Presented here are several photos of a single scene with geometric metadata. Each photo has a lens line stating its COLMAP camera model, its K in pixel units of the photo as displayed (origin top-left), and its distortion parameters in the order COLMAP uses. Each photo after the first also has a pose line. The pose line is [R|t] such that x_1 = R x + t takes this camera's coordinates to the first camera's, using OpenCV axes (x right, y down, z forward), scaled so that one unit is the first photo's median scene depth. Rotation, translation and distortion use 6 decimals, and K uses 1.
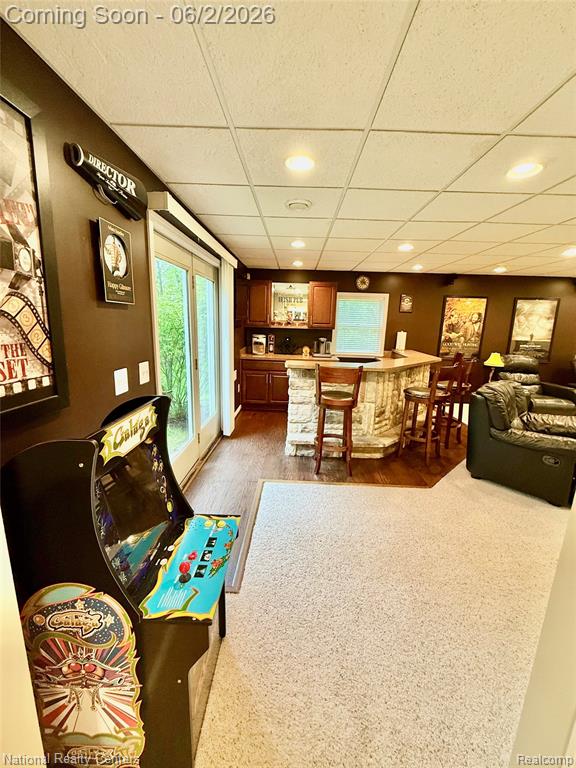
lens RADIAL K [[307.1, 0, 282.5], [0, 307.1, 385.4], [0, 0, 1]] dist [0.002020, 0.000098]
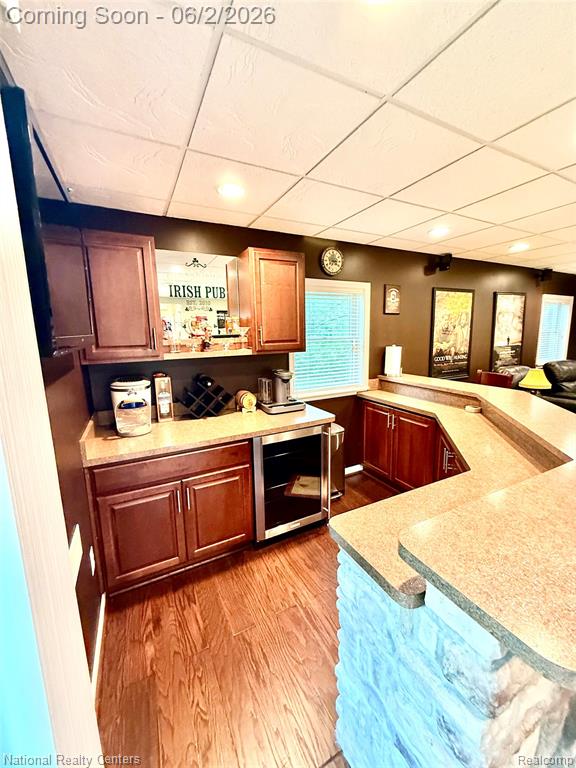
lens RADIAL K [[305.9, 0, 288.2], [0, 305.9, 381.9], [0, 0, 1]] dist [0.001199, 0.000050]
pose [[0.874656, -0.127266, 0.467740, -0.081961], [0.151252, 0.988397, -0.013904, -0.127558], [-0.460543, 0.082908, 0.883757, 0.570915]]
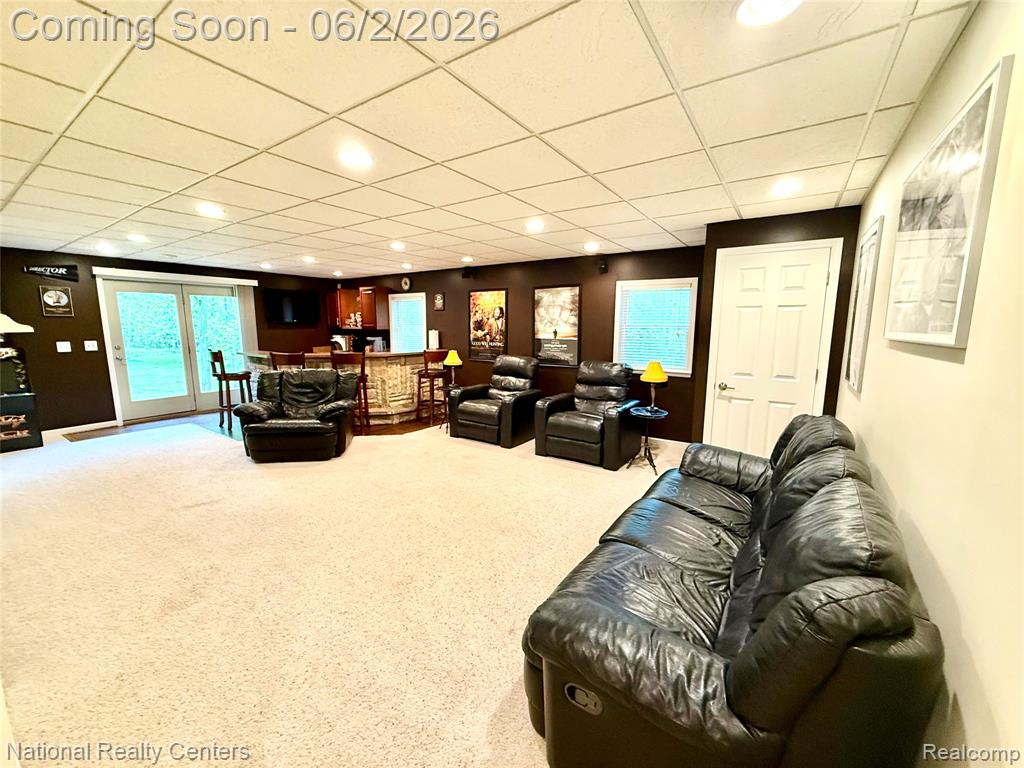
lens RADIAL K [[407.8, 0, 510.6], [0, 407.8, 383.8], [0, 0, 1]] dist [0.001199, 0.000050]
pose [[0.832813, 0.054686, -0.550846, 1.304252], [-0.093869, 0.994648, -0.043173, 0.024862], [0.545537, 0.087662, 0.833489, 0.080084]]
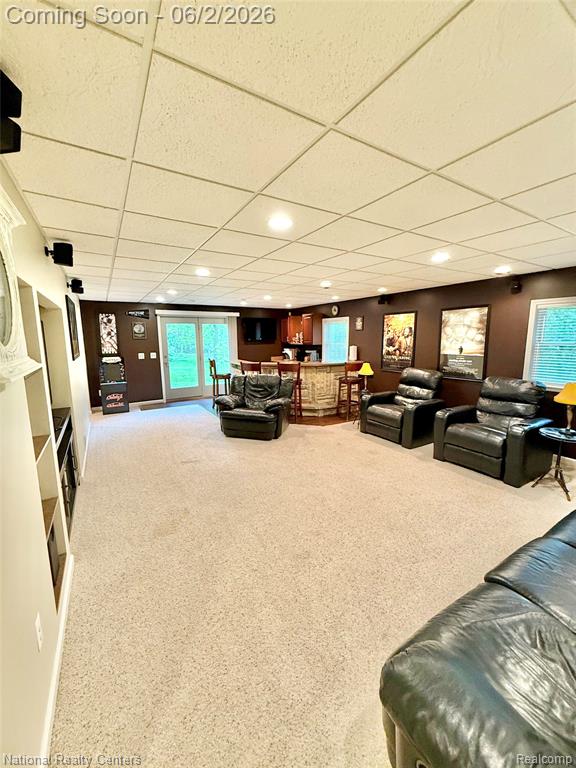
lens RADIAL K [[305.9, 0, 288.2], [0, 305.9, 381.9], [0, 0, 1]] dist [0.001199, 0.000050]
pose [[0.535424, 0.089805, -0.839795, 1.294304], [-0.151911, 0.988355, 0.008838, -0.002253], [0.830809, 0.122842, 0.542831, 0.130786]]
